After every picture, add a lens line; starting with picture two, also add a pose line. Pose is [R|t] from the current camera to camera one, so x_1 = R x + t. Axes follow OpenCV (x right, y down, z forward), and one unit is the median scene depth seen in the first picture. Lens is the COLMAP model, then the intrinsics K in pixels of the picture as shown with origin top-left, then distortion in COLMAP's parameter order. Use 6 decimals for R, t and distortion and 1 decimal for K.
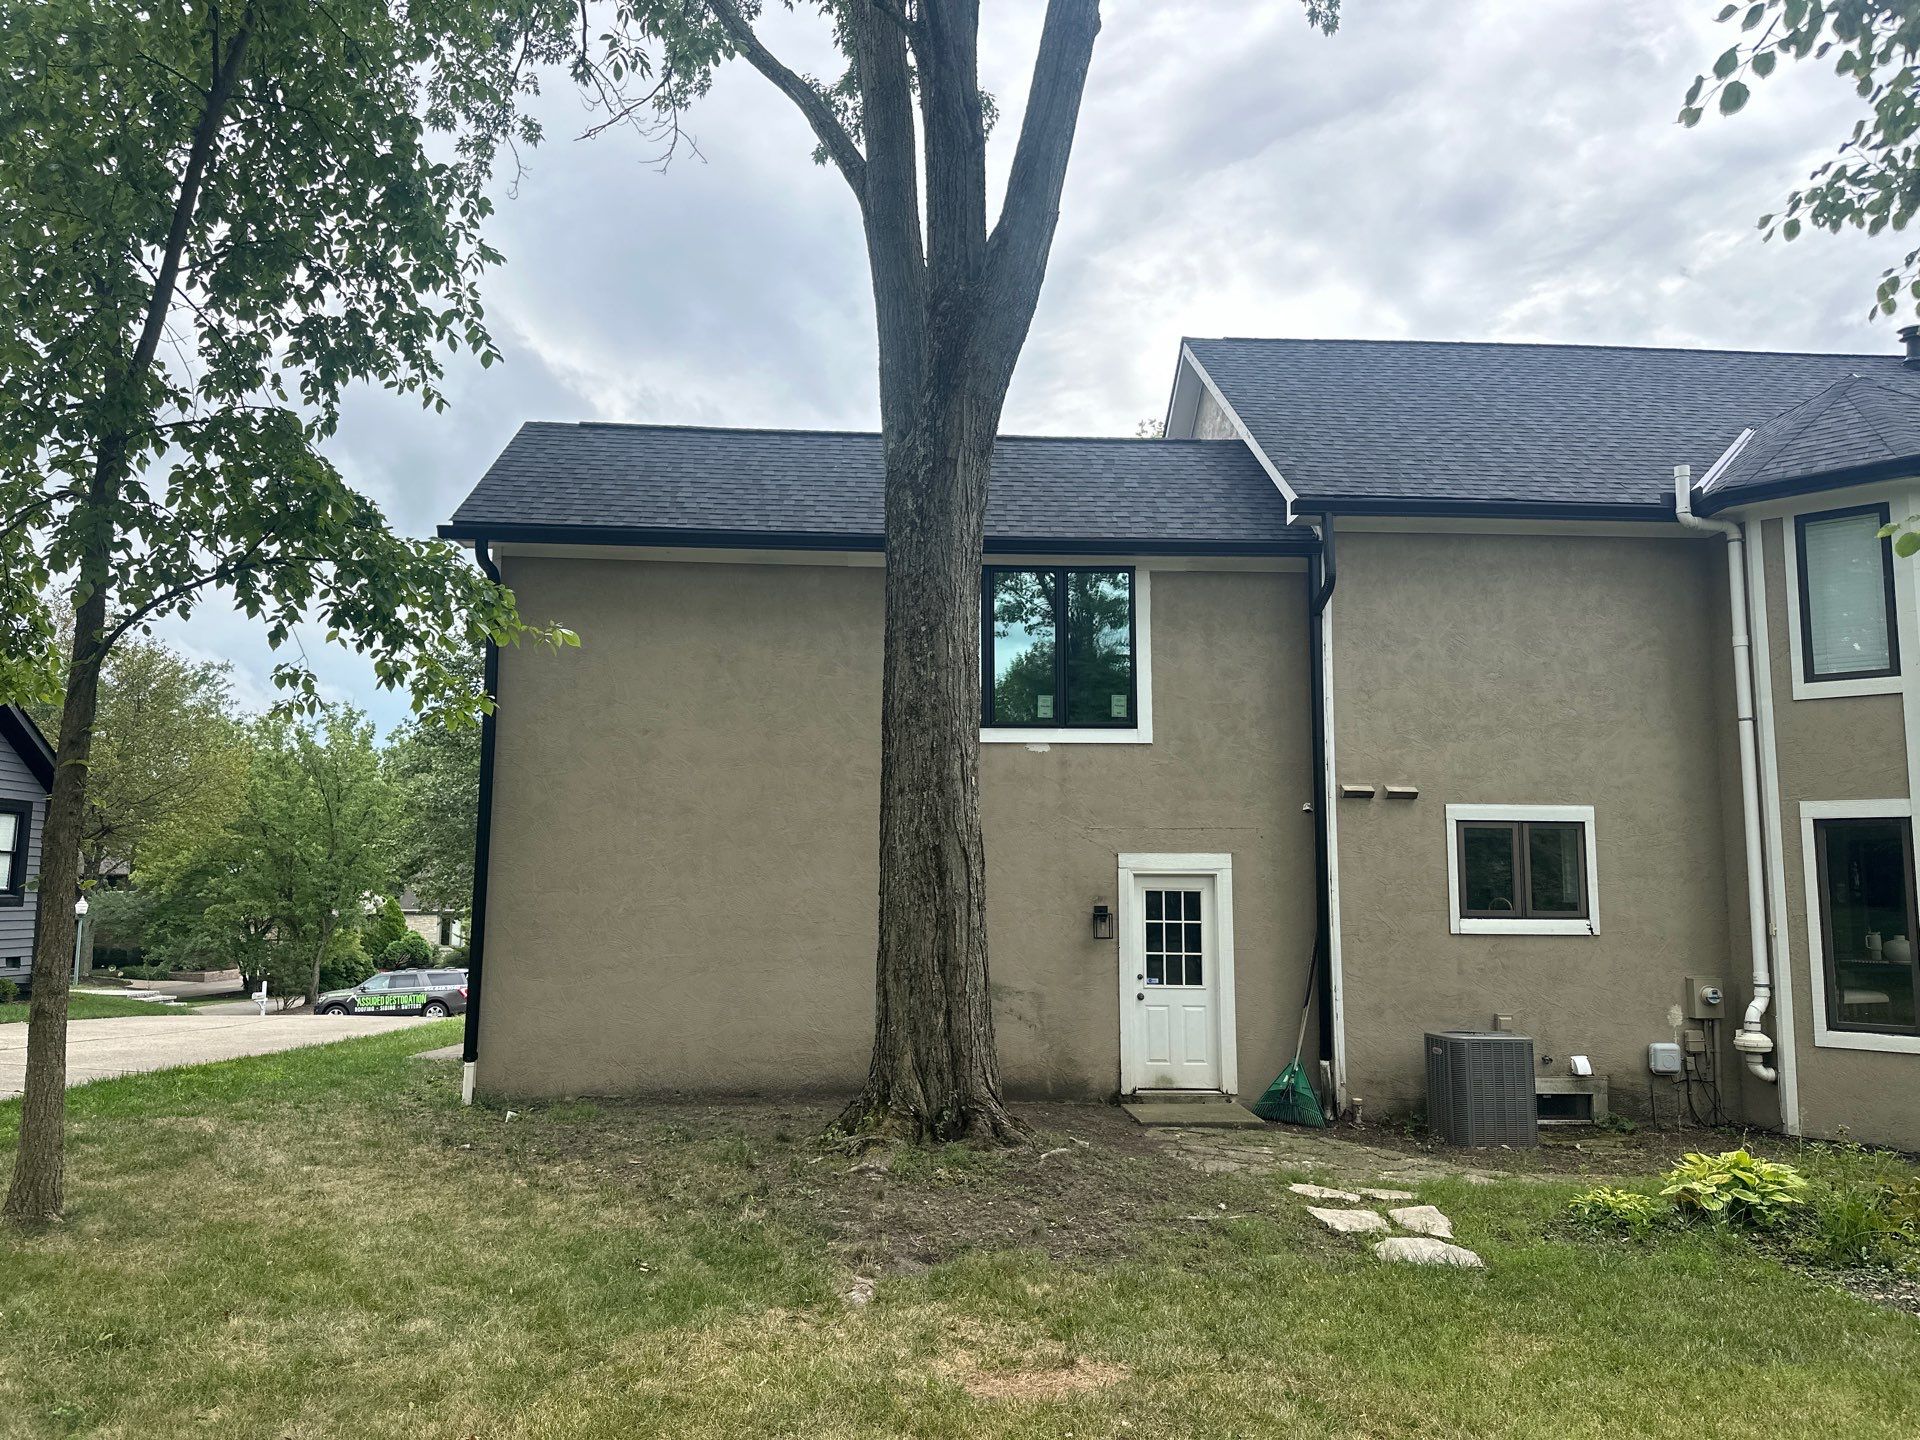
lens RADIAL K [[1353.1, 0, 923.3], [0, 1353.1, 723.6], [0, 0, 1]] dist [-0.001379, -0.012929]
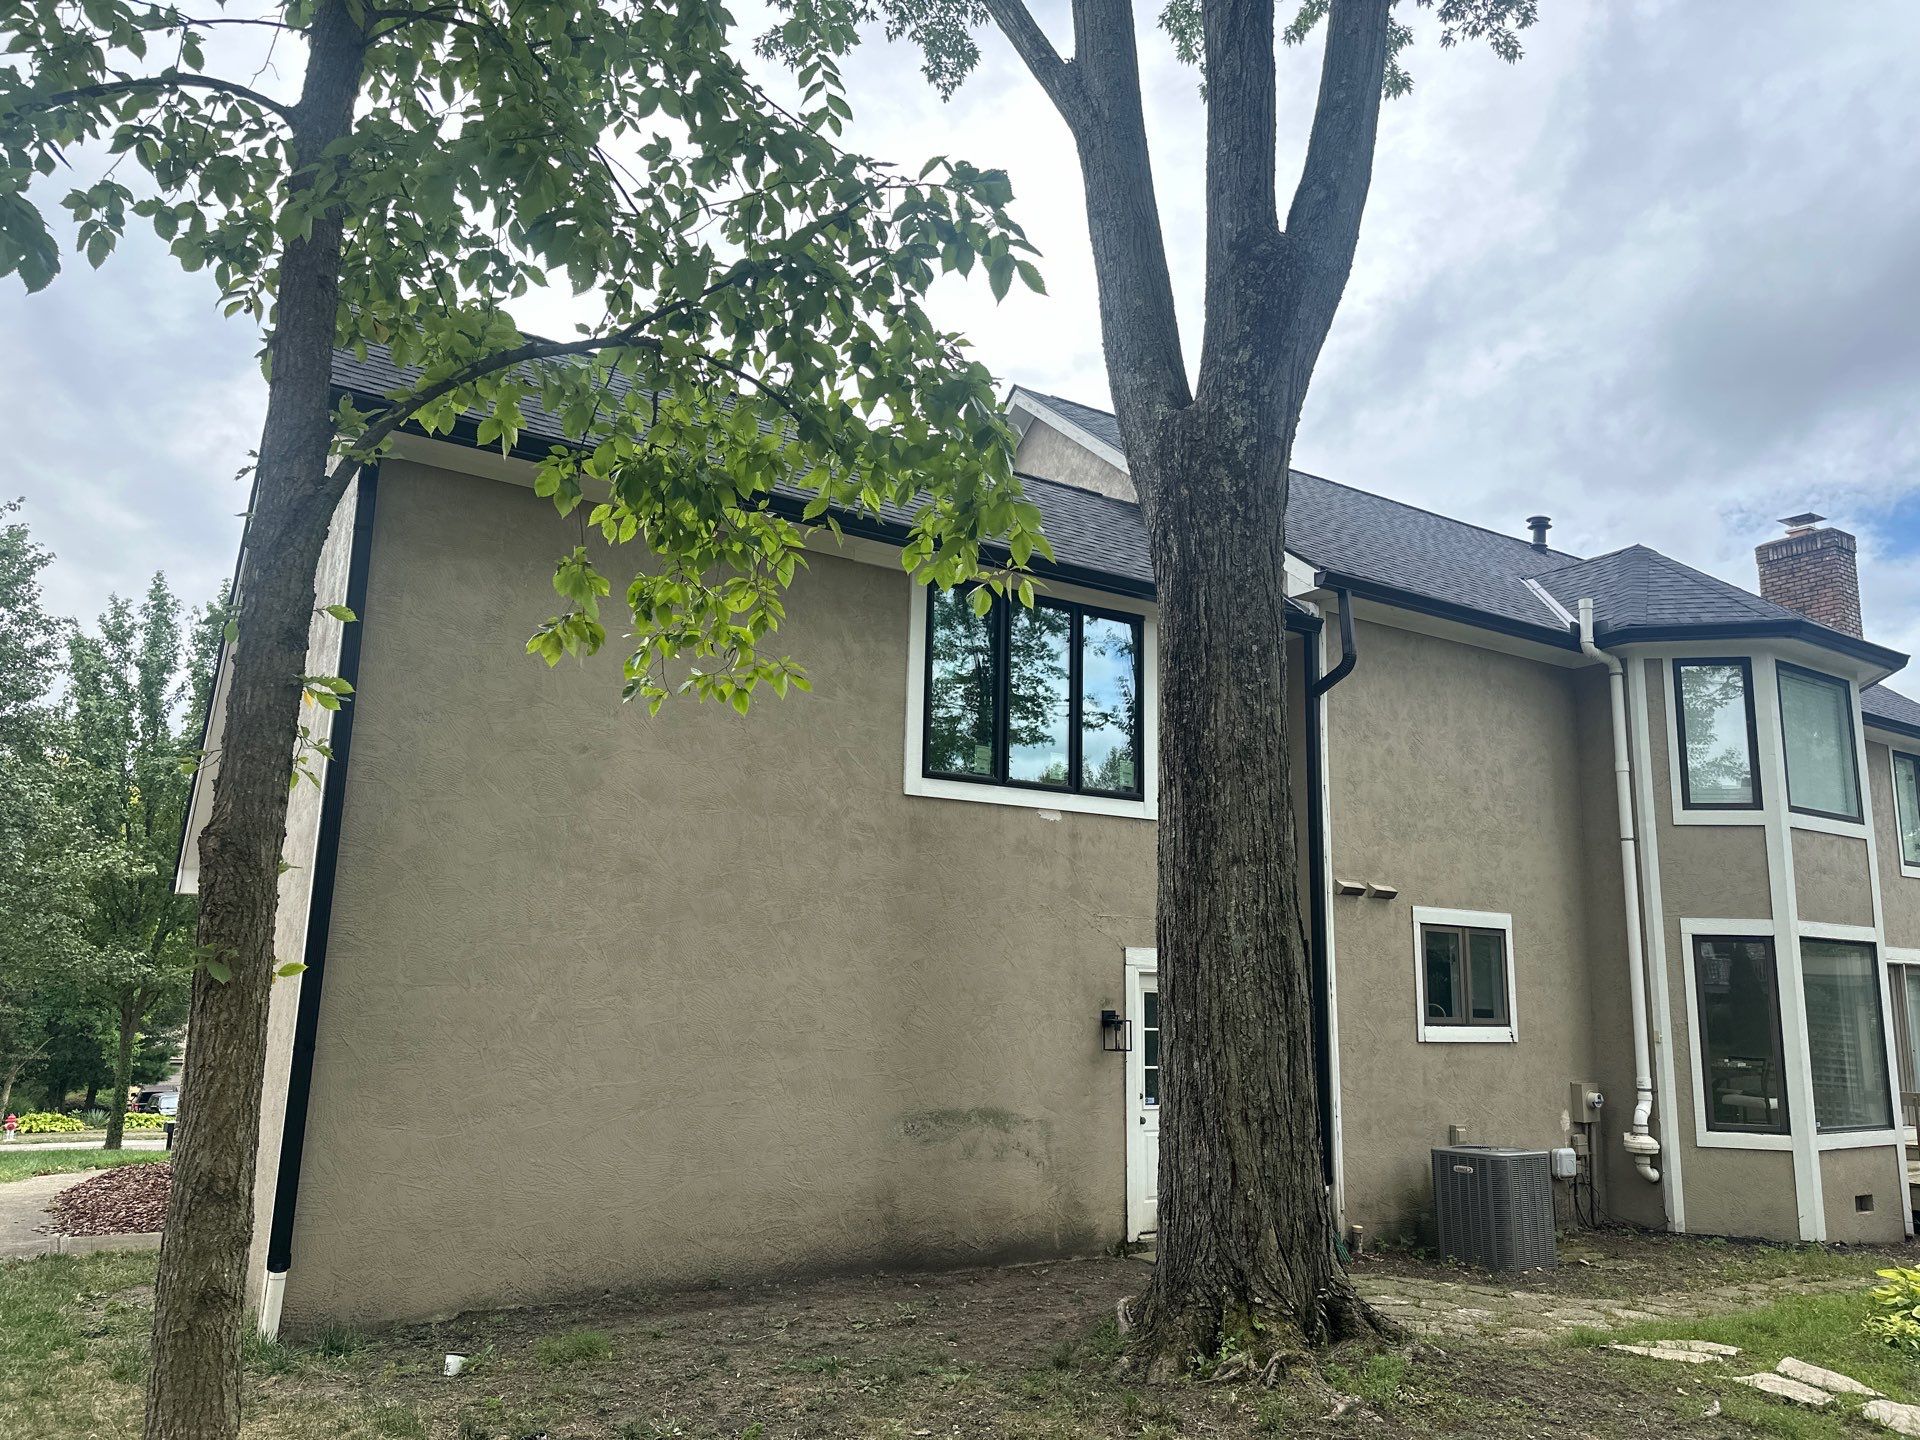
lens RADIAL K [[1353.1, 0, 960.9], [0, 1353.1, 716.4], [0, 0, 1]] dist [-0.001379, -0.012929]
pose [[0.857146, 0.112899, 0.502549, -0.394224], [-0.078170, 0.992894, -0.089730, 0.037121], [-0.509108, 0.037627, 0.859880, 0.329028]]
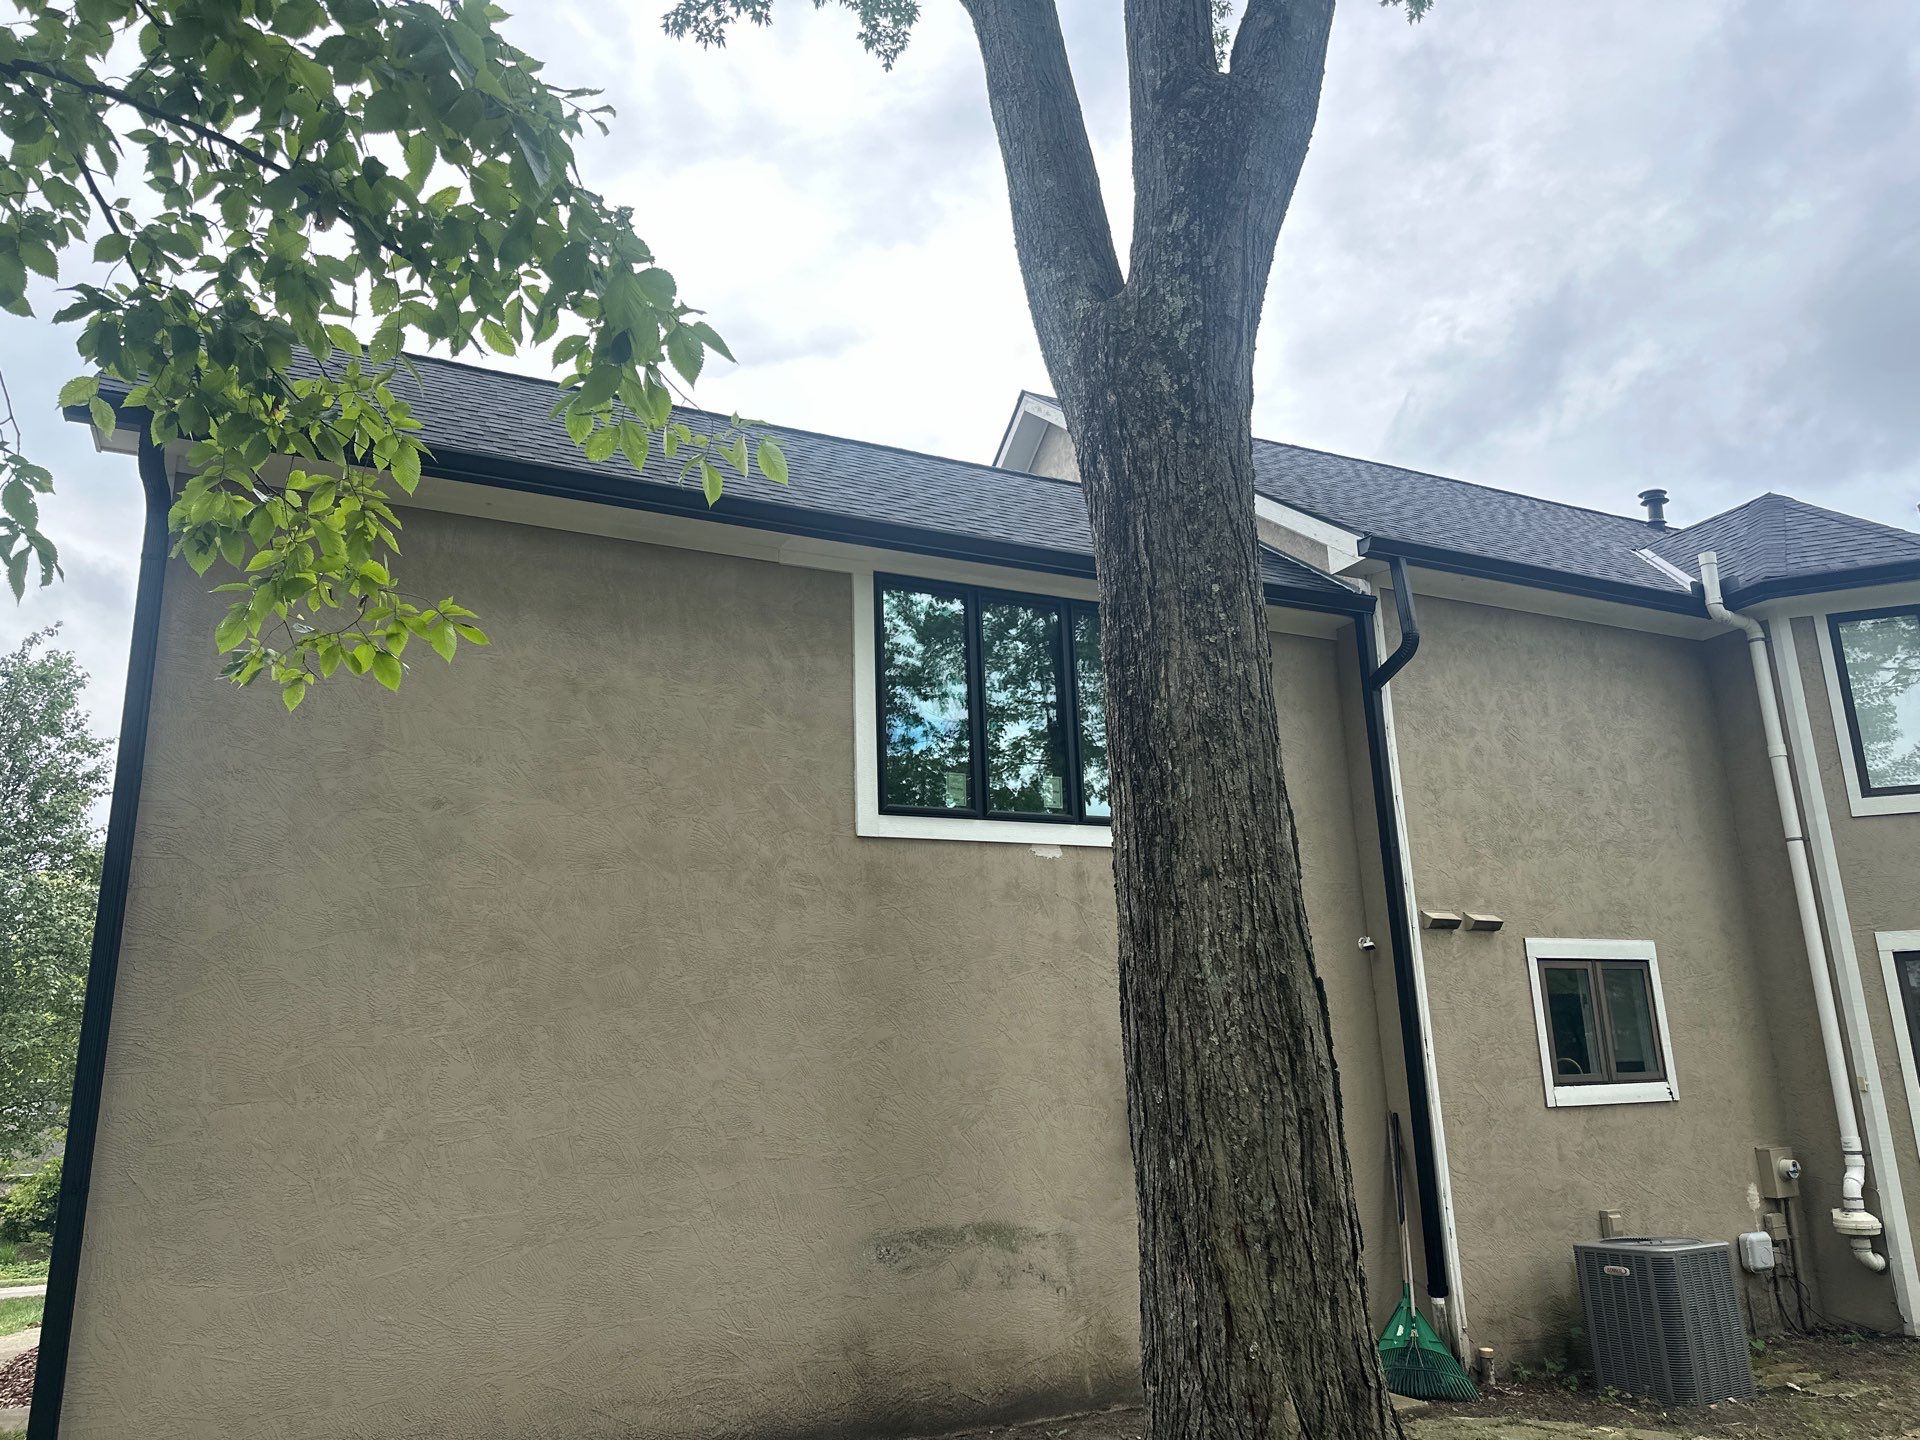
lens RADIAL K [[1353.1, 0, 942.6], [0, 1353.1, 705.9], [0, 0, 1]] dist [-0.001379, -0.012929]
pose [[0.912423, 0.073395, 0.402614, -0.249453], [-0.012616, 0.988364, -0.151583, 0.049996], [-0.409054, 0.133229, 0.902732, 0.412960]]
